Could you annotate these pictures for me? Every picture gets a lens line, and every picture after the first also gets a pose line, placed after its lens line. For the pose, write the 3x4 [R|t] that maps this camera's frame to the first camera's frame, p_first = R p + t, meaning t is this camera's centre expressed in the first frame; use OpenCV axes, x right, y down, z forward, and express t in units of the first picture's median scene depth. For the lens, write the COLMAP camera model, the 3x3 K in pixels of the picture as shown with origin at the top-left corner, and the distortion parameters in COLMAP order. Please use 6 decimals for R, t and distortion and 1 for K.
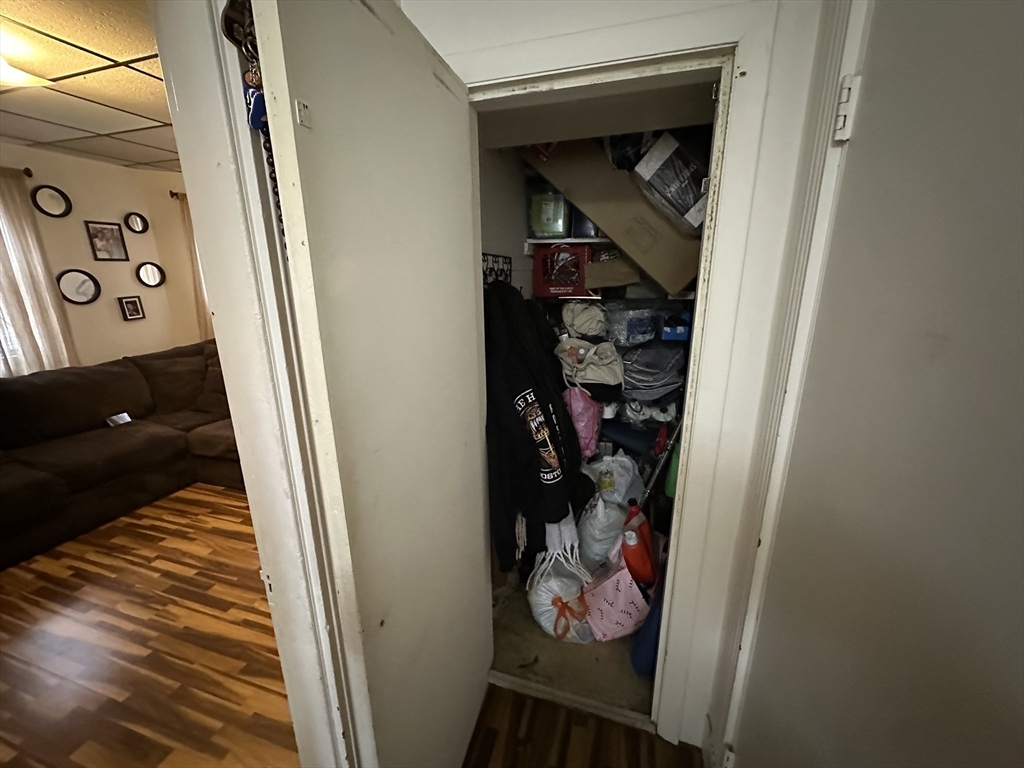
lens RADIAL K [[409.2, 0, 512.0], [0, 409.2, 384.0], [0, 0, 1]] dist [-0.002301, 0.000248]
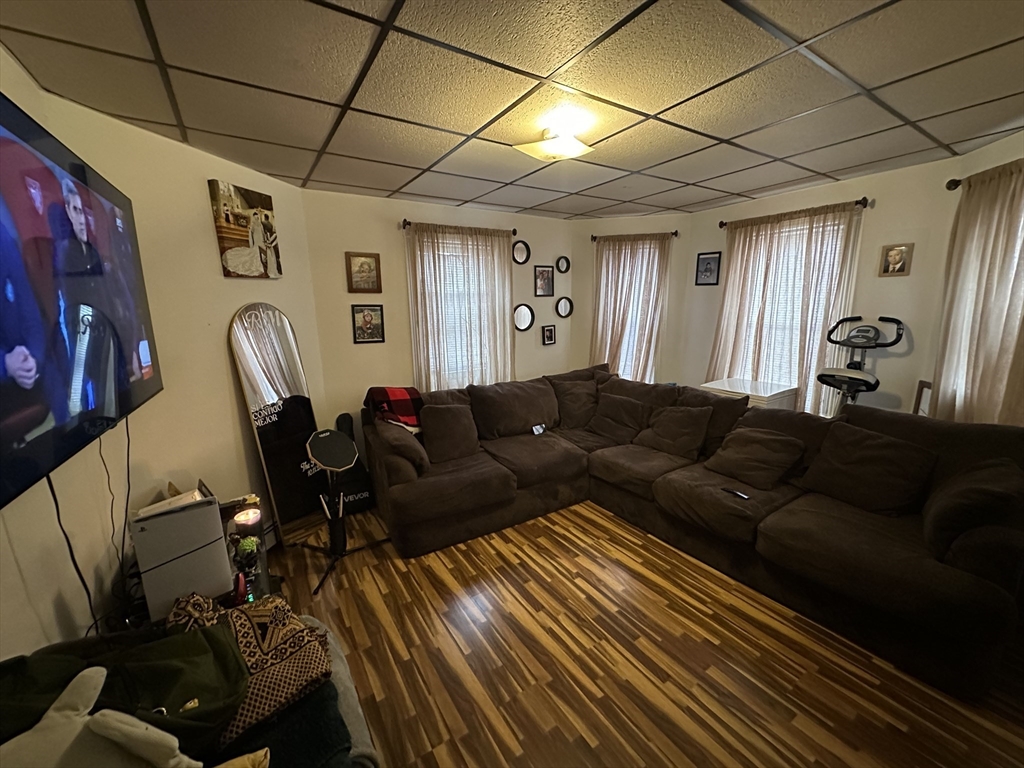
lens RADIAL K [[409.2, 0, 512.0], [0, 409.2, 384.0], [0, 0, 1]] dist [-0.002301, 0.000248]
pose [[0.769089, 0.117676, -0.628215, -0.309891], [-0.156471, 0.987661, -0.006552, -0.023241], [0.619693, 0.103337, 0.778012, 0.014482]]
